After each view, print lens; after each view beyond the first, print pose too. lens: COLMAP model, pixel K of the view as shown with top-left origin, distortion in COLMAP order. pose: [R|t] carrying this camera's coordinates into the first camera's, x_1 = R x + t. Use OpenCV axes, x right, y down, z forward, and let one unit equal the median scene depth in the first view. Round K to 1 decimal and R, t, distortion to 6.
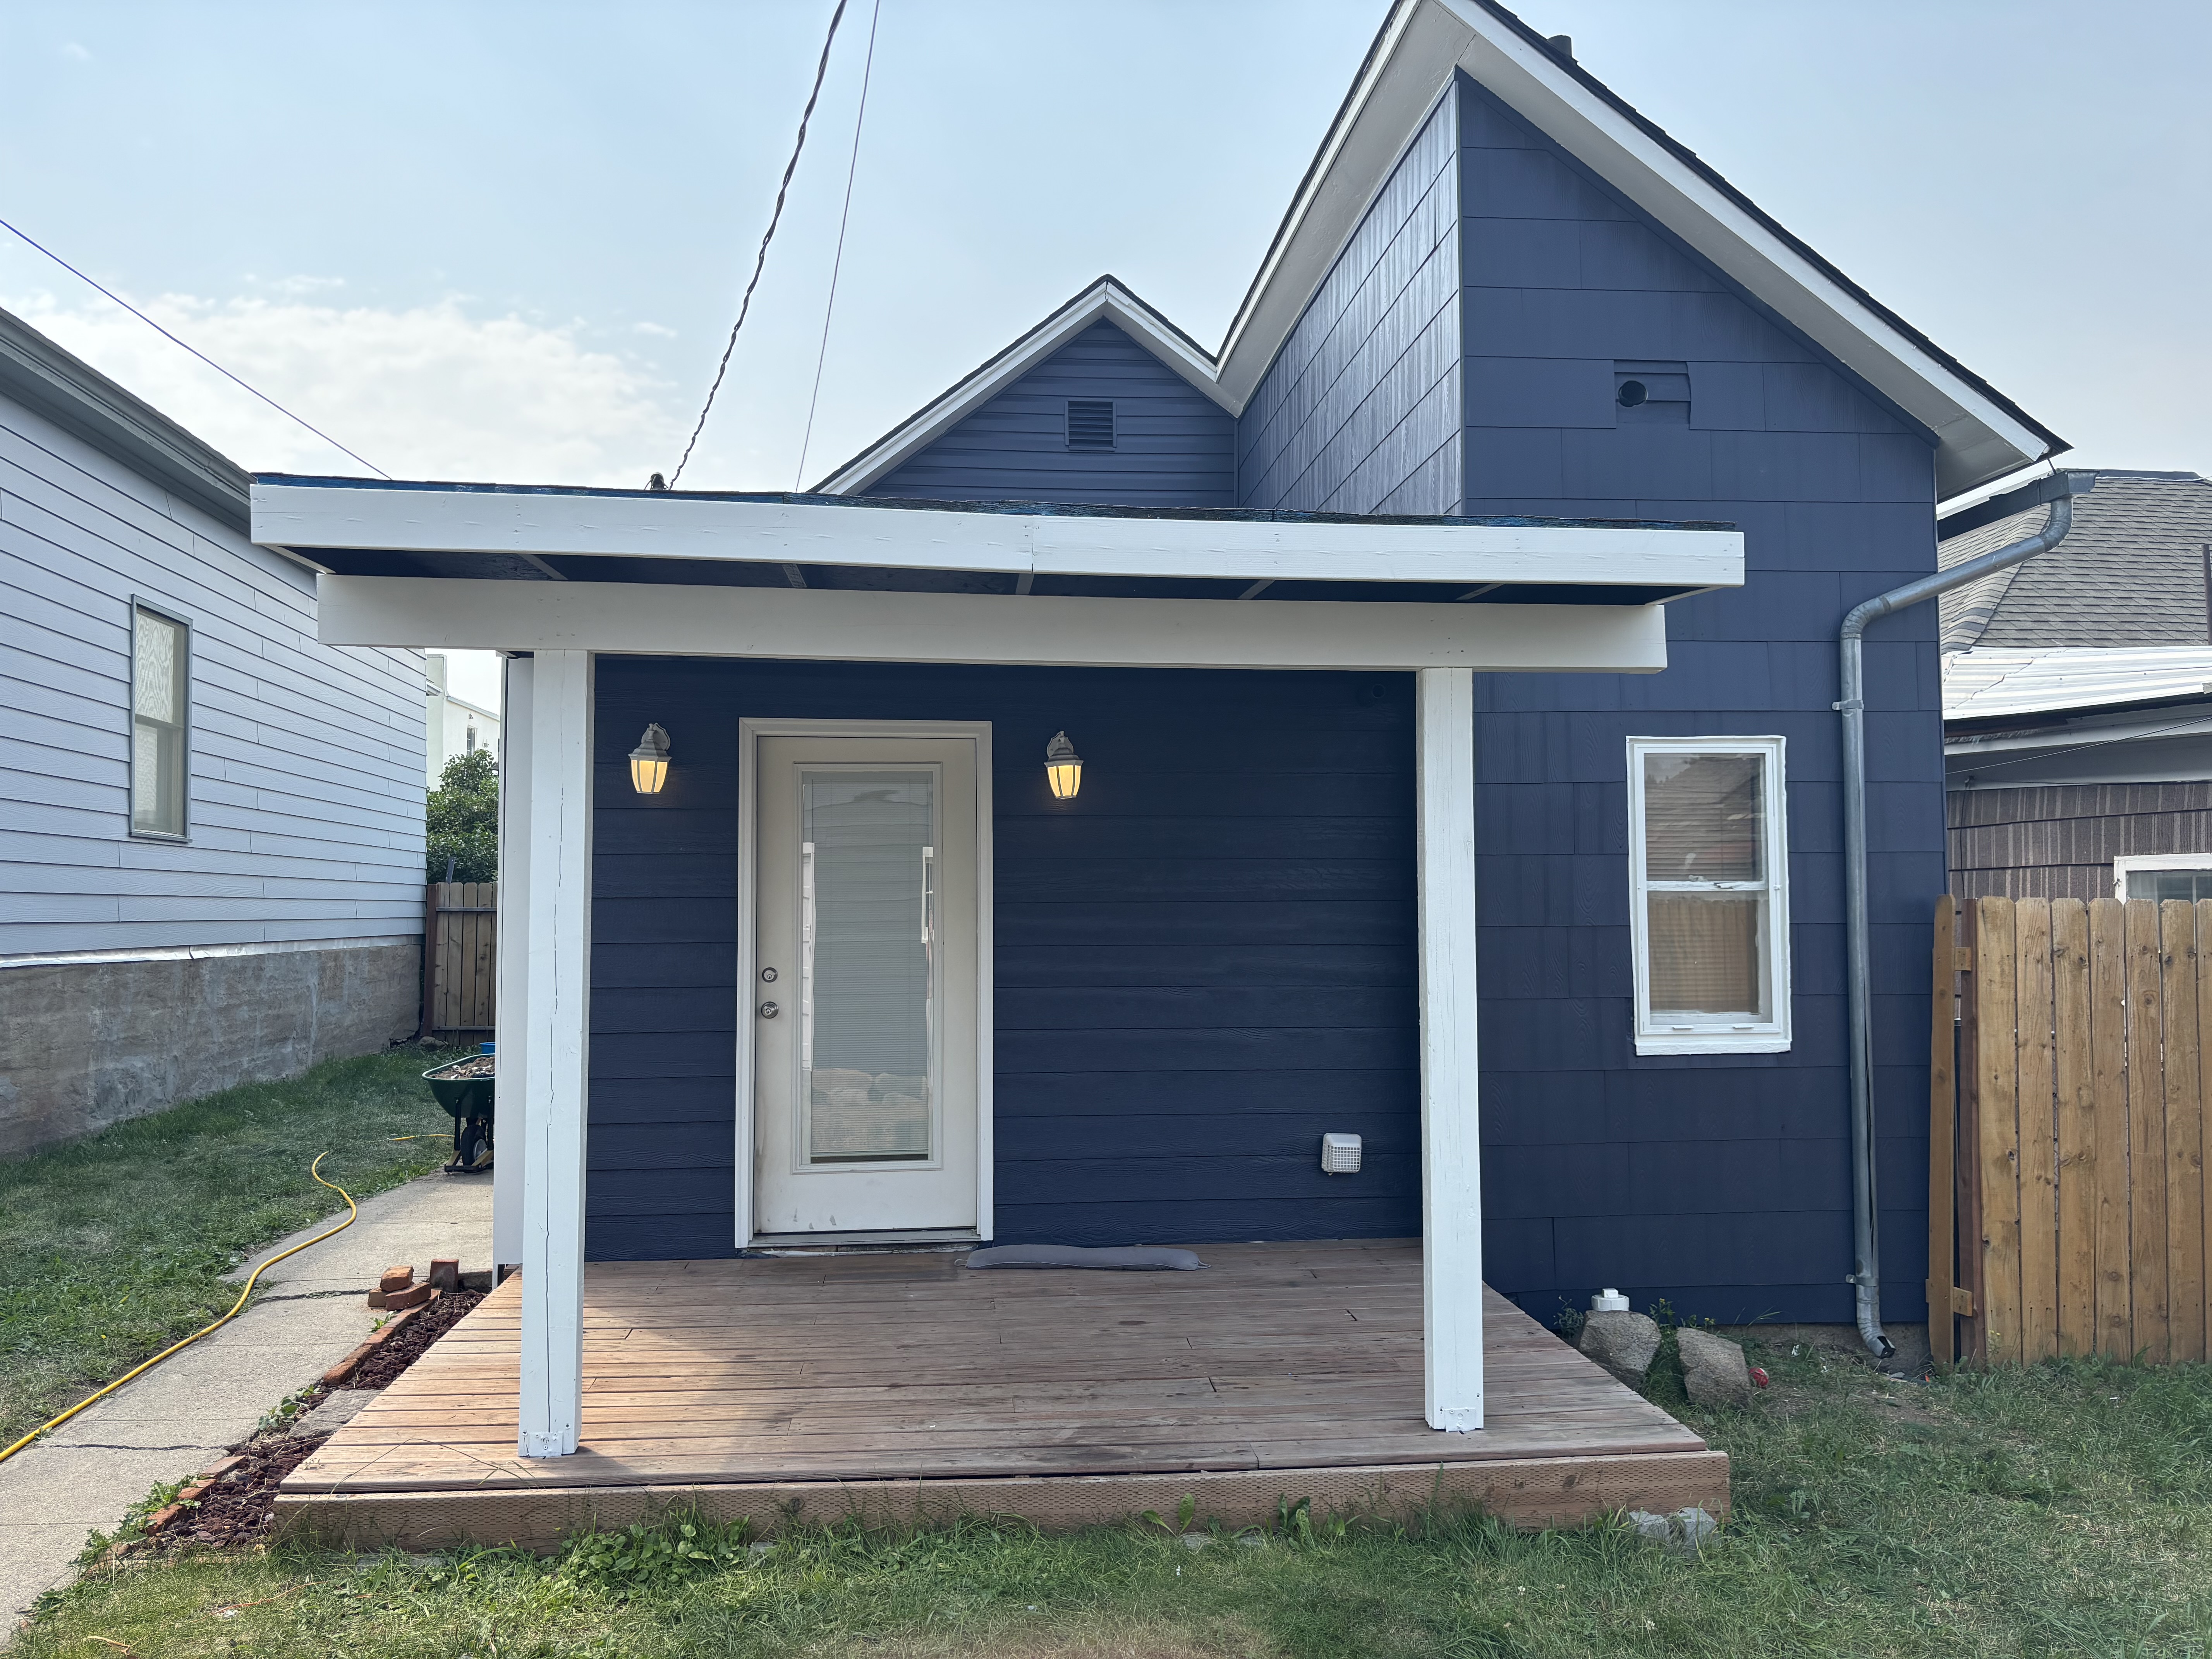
lens RADIAL K [[1677.4, 0, 1101.9], [0, 1677.4, 823.4], [0, 0, 1]] dist [0.017453, -0.002233]
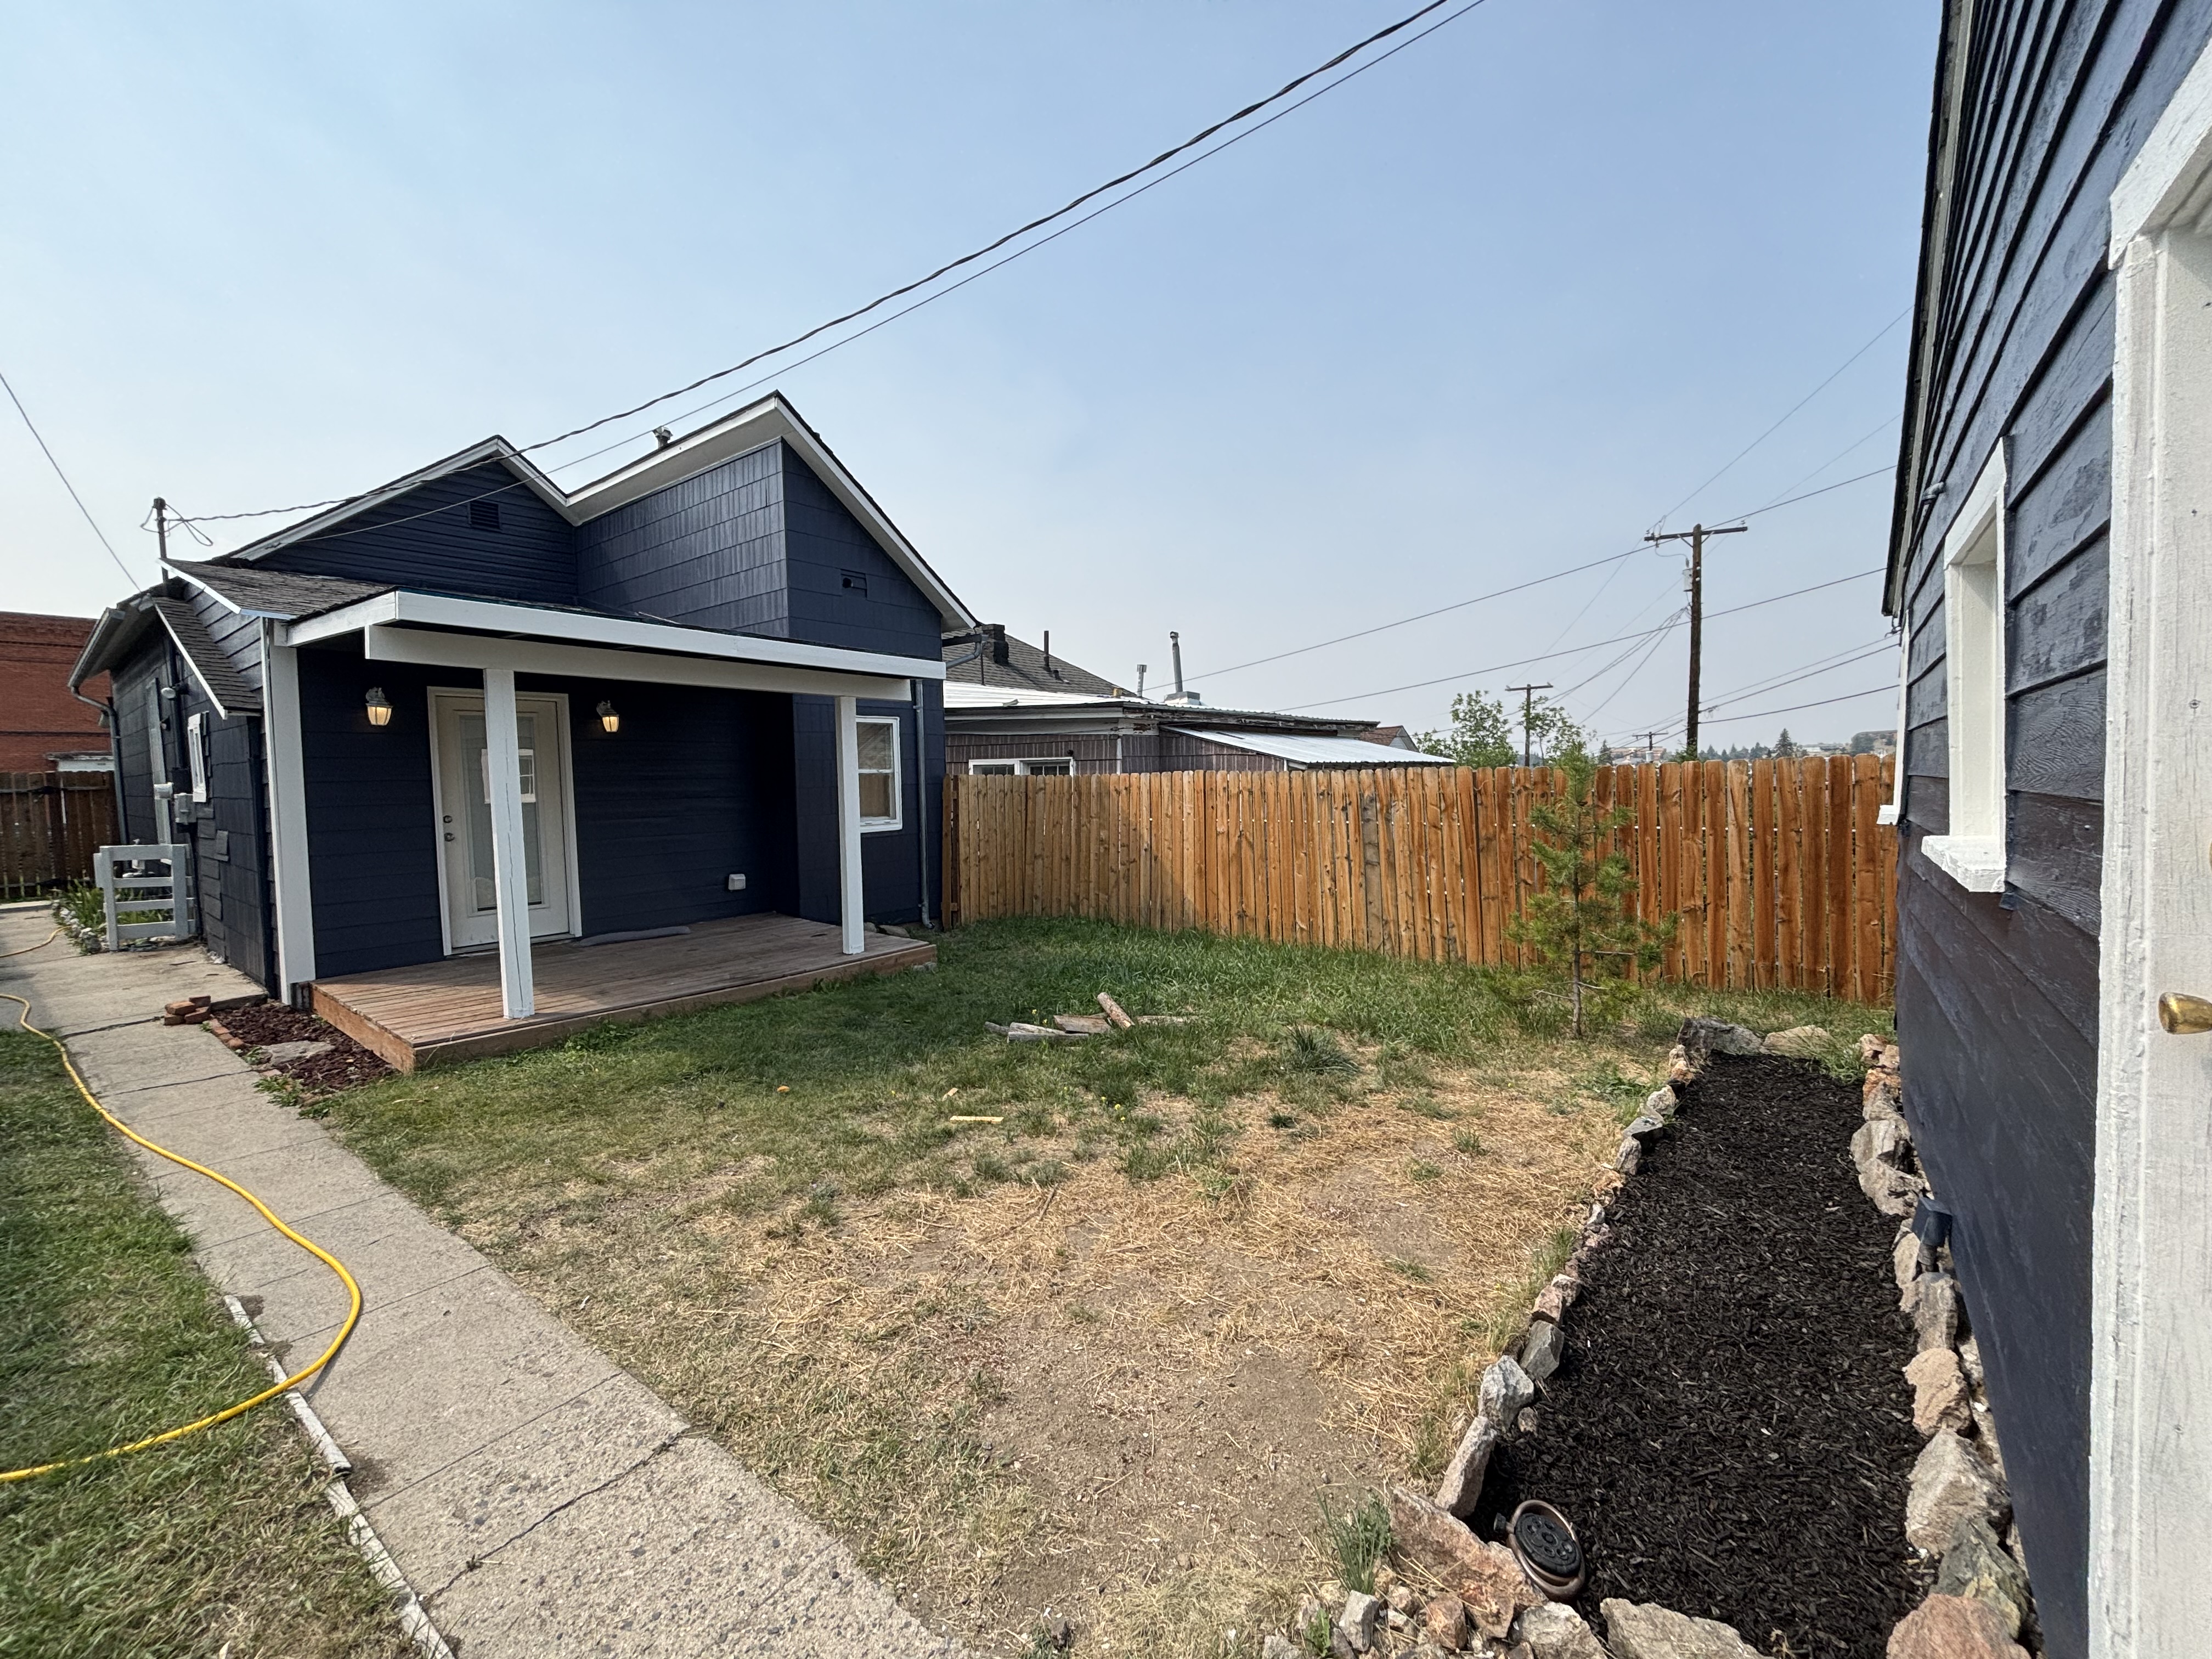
lens RADIAL K [[887.5, 0, 1104.7], [0, 887.5, 819.9], [0, 0, 1]] dist [0.001251, 0.000258]
pose [[0.693702, -0.044941, 0.718858, -0.428924], [-0.024115, 0.996043, 0.085541, -0.016890], [-0.719858, -0.076675, 0.689873, -0.279693]]
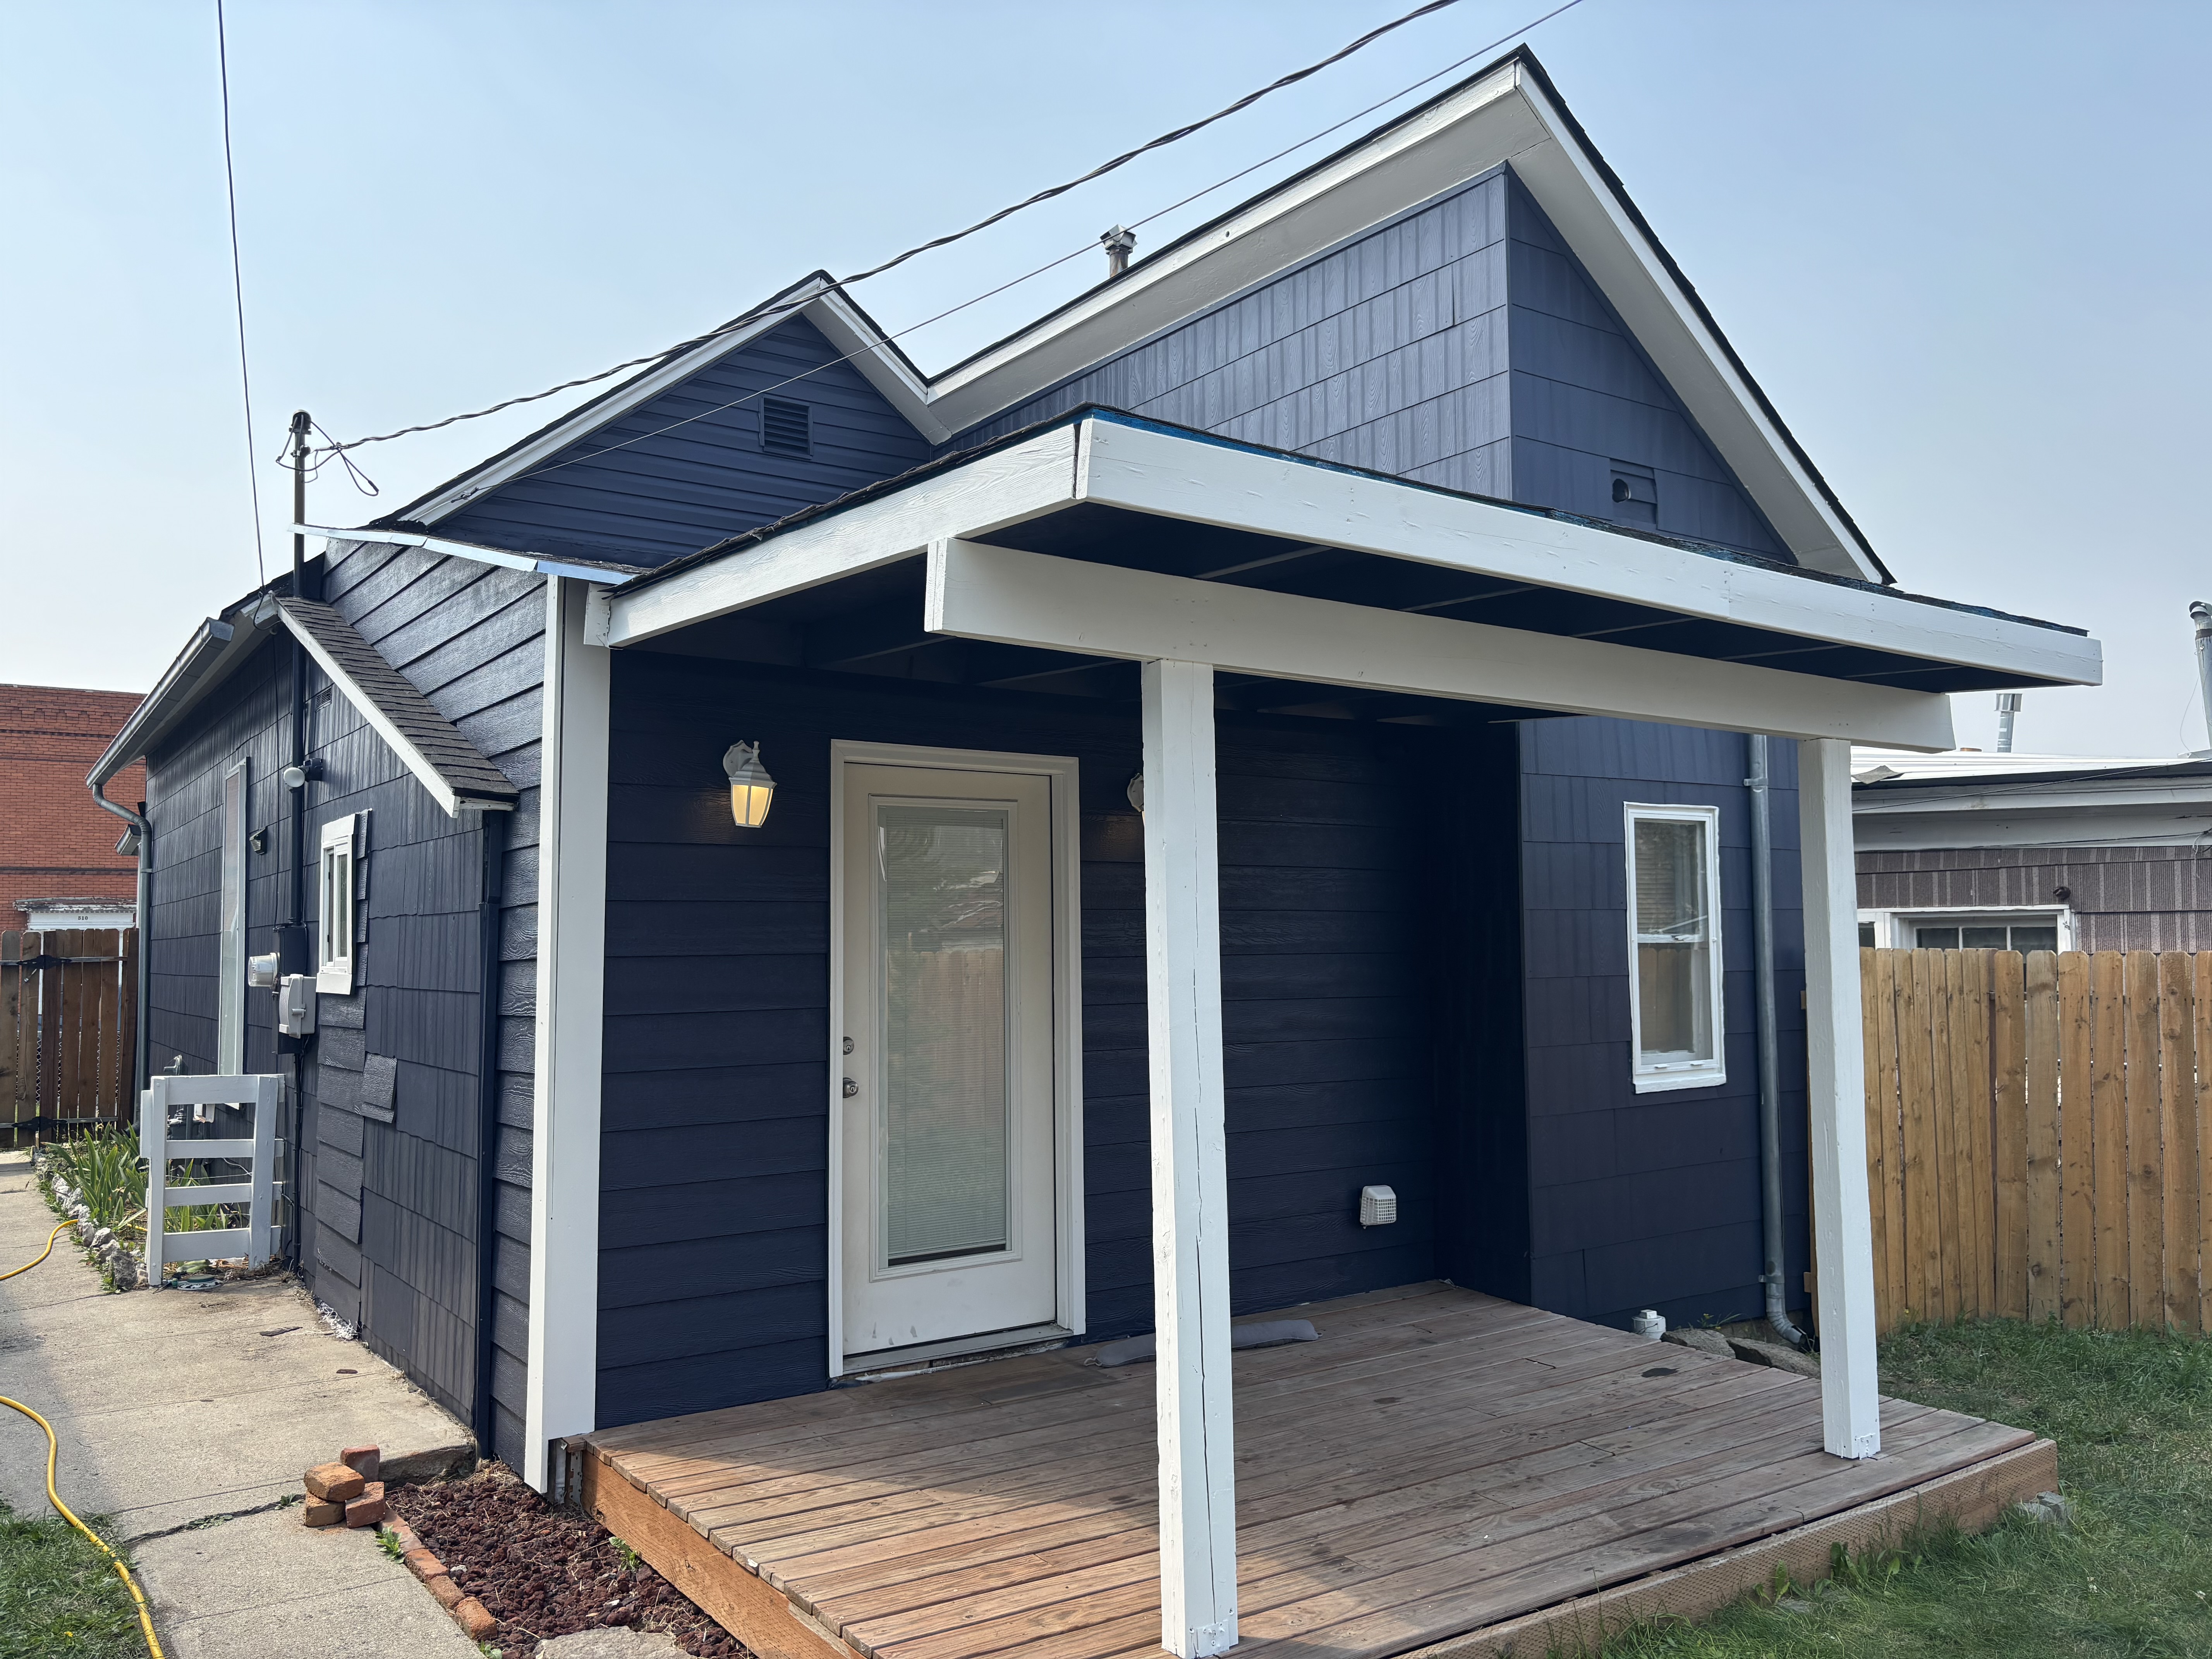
lens RADIAL K [[1686.2, 0, 1107.5], [0, 1686.2, 834.0], [0, 0, 1]] dist [-0.005537, 0.061315]
pose [[0.871396, 0.028259, 0.489766, -0.519336], [-0.019798, 0.999552, -0.022448, 0.000465], [-0.490181, 0.009865, 0.871565, 0.207259]]
